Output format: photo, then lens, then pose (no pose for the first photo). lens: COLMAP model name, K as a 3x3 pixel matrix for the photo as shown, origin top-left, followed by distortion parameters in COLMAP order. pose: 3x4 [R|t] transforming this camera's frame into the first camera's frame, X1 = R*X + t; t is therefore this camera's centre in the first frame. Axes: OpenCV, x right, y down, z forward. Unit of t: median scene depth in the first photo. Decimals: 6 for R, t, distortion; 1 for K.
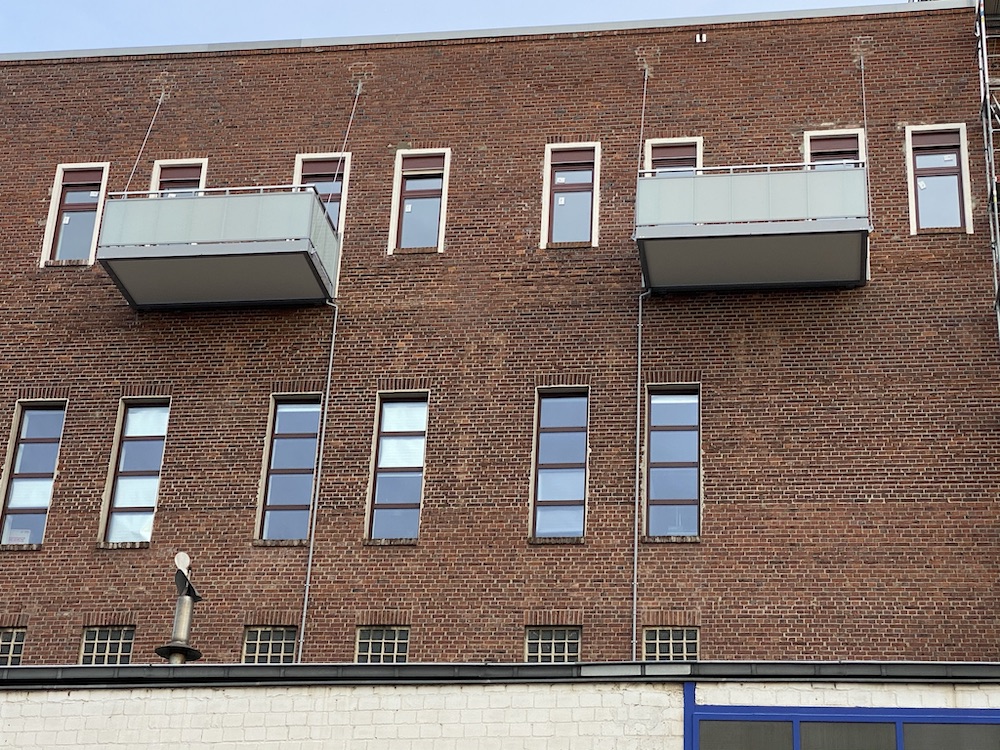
lens RADIAL K [[1887.2, 0, 500.7], [0, 1887.2, 373.2], [0, 0, 1]] dist [0.024262, 0.000000]
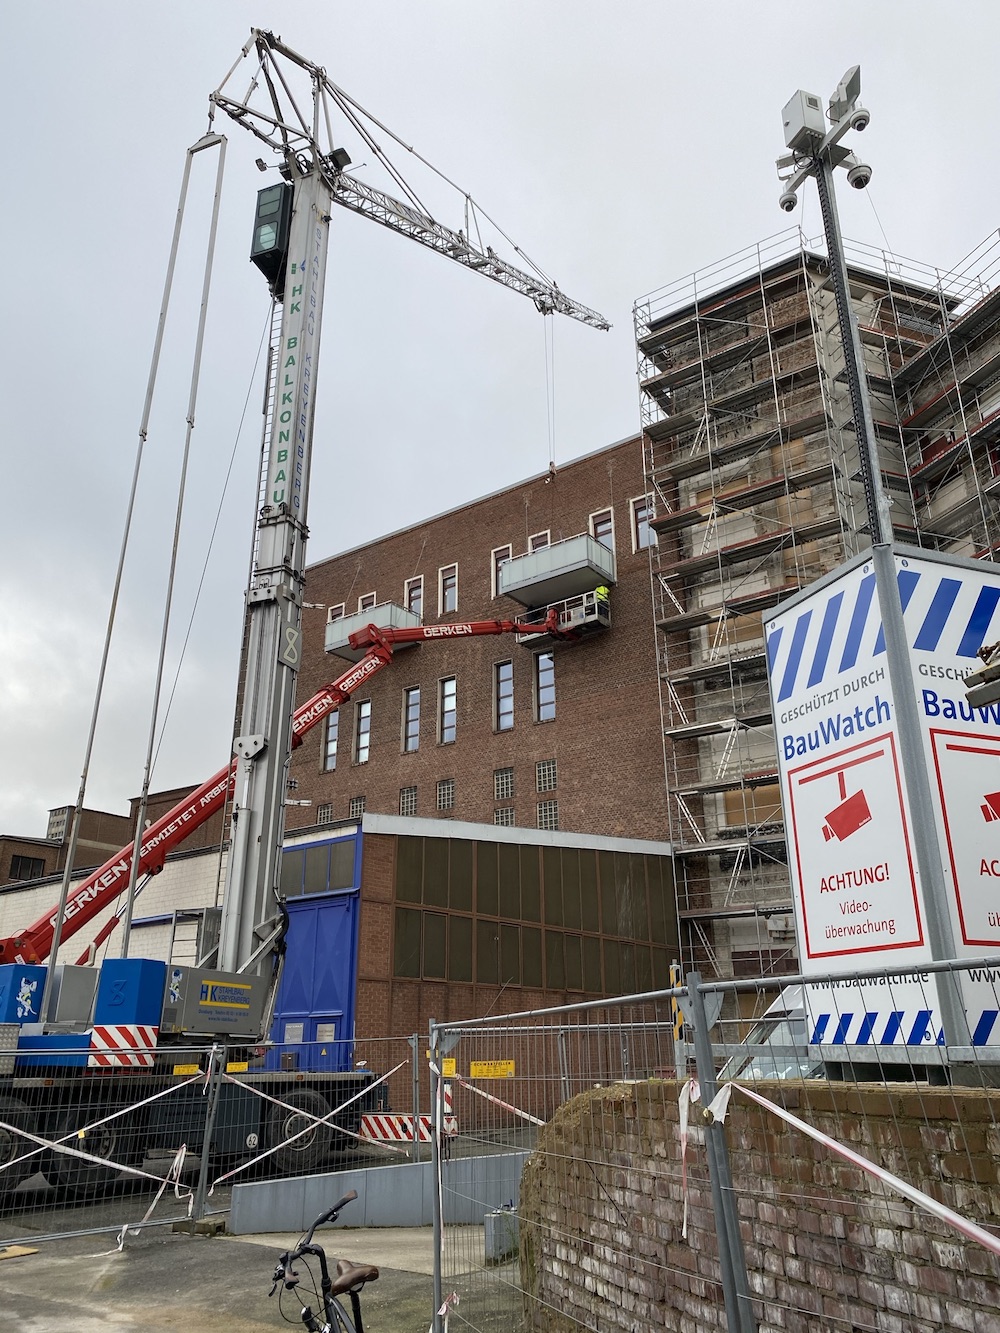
lens RADIAL K [[1006.5, 0, 500.2], [0, 1006.5, 671.3], [0, 0, 1]] dist [0.005008, 0.000105]
pose [[0.880823, -0.216326, -0.421134, 0.526043], [0.250211, 0.967838, 0.026173, -0.012903], [0.401927, -0.128426, 0.906621, -0.089282]]
